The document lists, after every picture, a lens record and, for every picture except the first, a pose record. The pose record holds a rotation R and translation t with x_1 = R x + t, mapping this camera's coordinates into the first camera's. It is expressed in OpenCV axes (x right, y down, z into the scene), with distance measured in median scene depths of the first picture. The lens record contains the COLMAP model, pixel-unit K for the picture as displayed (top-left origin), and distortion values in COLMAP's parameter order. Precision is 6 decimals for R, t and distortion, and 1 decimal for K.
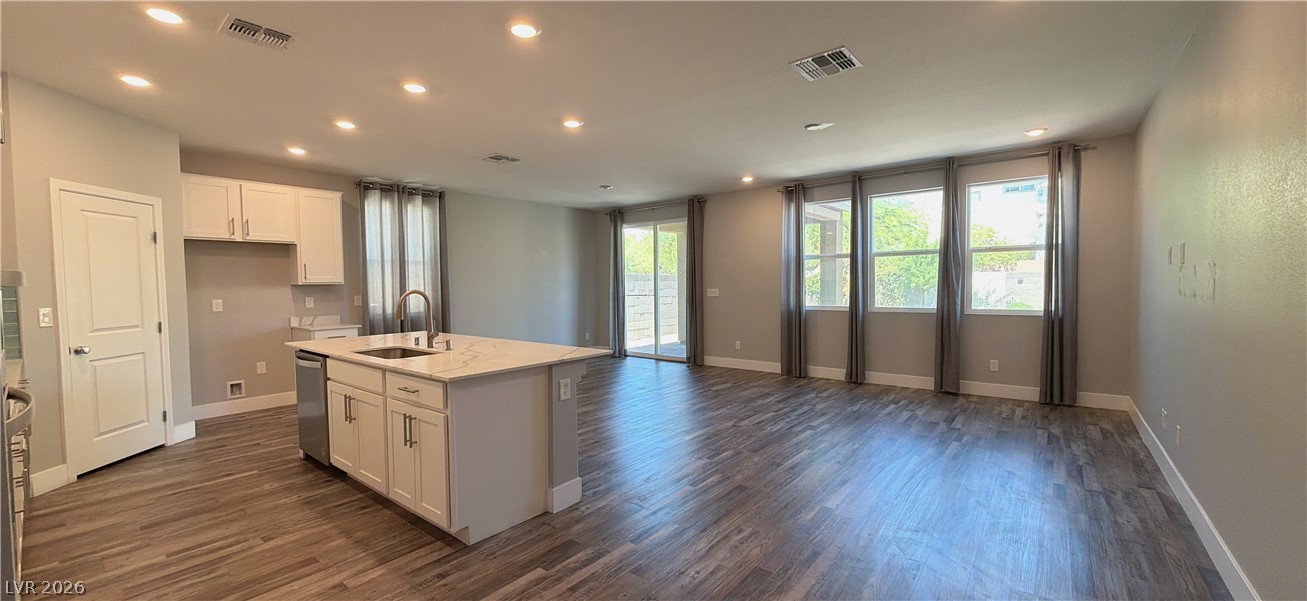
lens RADIAL K [[497.7, 0, 653.3], [0, 497.7, 302.0], [0, 0, 1]] dist [0.001393, -0.000861]
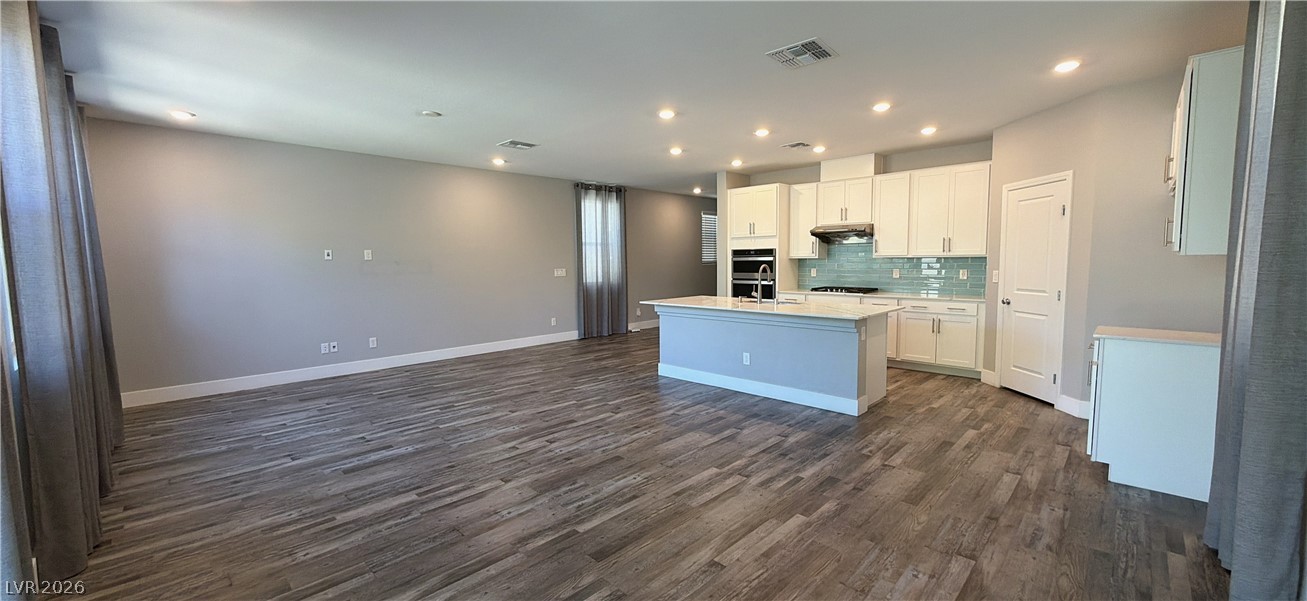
lens RADIAL K [[497.7, 0, 653.5], [0, 497.7, 301.0], [0, 0, 1]] dist [0.001393, -0.000861]
pose [[-0.995405, 0.016232, 0.094368, -0.203878], [0.027260, 0.992785, 0.116770, -0.075108], [-0.091792, 0.118806, -0.988665, 1.878707]]
